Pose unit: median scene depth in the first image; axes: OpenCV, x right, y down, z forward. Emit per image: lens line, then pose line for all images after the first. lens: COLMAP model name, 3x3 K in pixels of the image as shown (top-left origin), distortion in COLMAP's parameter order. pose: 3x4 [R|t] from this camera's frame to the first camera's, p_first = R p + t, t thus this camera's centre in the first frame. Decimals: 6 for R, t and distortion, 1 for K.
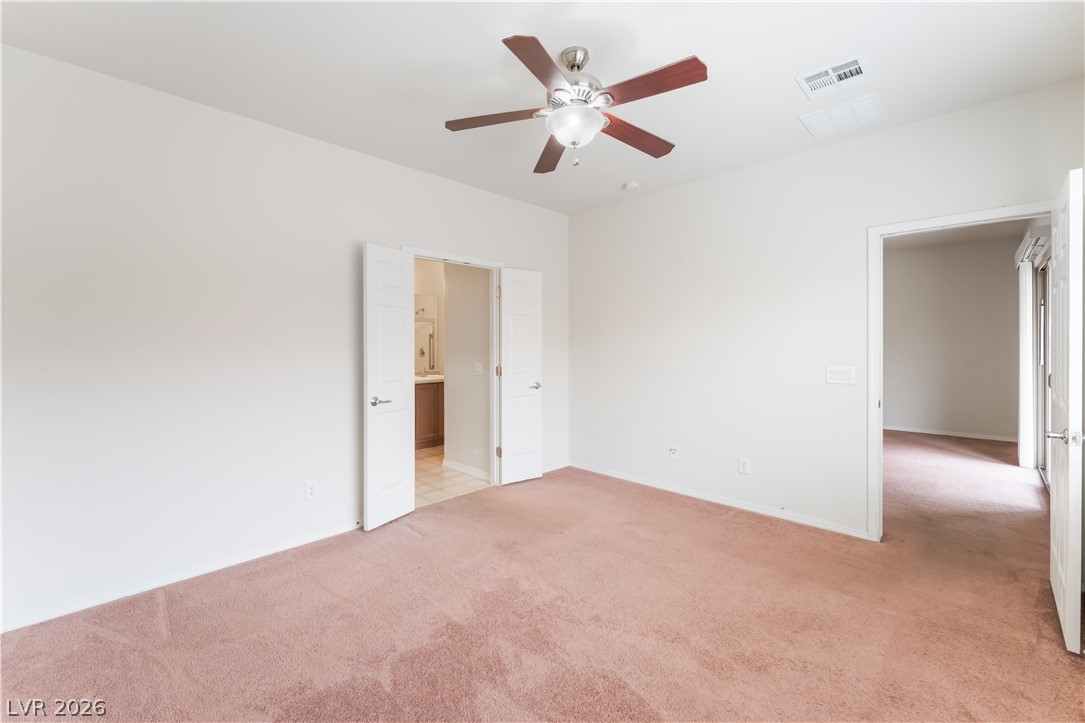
lens RADIAL K [[443.7, 0, 540.2], [0, 443.7, 350.5], [0, 0, 1]] dist [-0.003137, -0.000506]
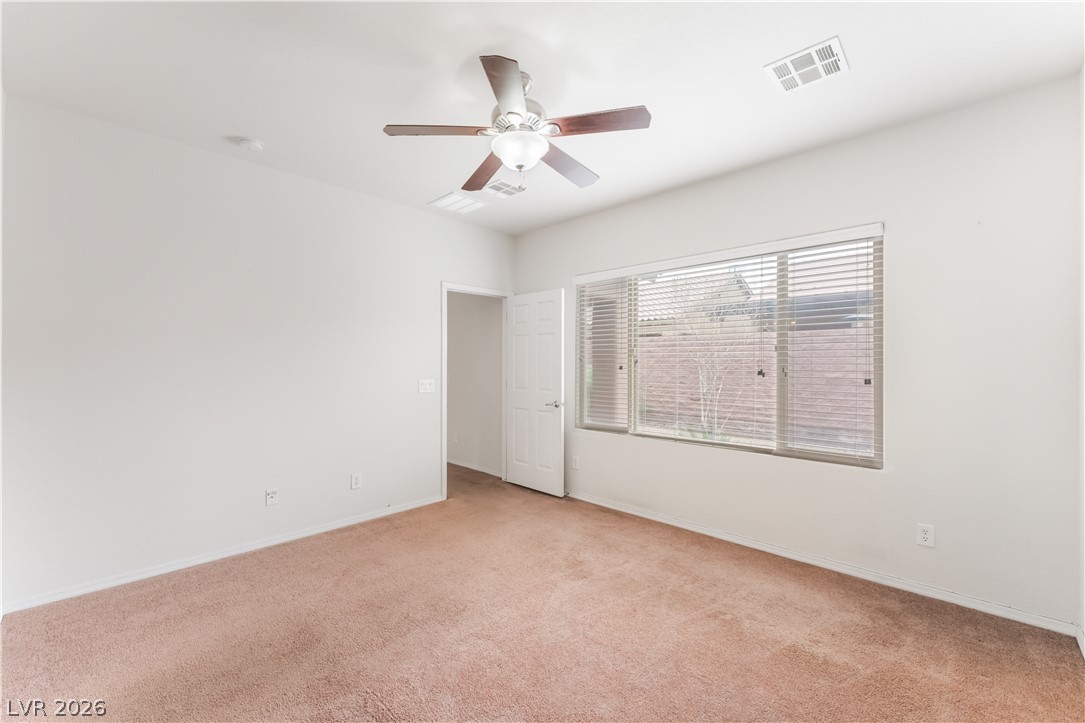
lens RADIAL K [[443.7, 0, 544.9], [0, 443.7, 364.1], [0, 0, 1]] dist [-0.003137, -0.000506]
pose [[-0.017350, -0.001959, 0.999848, -0.665613], [0.005767, 0.999981, 0.002059, -0.011829], [-0.999833, 0.005802, -0.017338, 0.672294]]
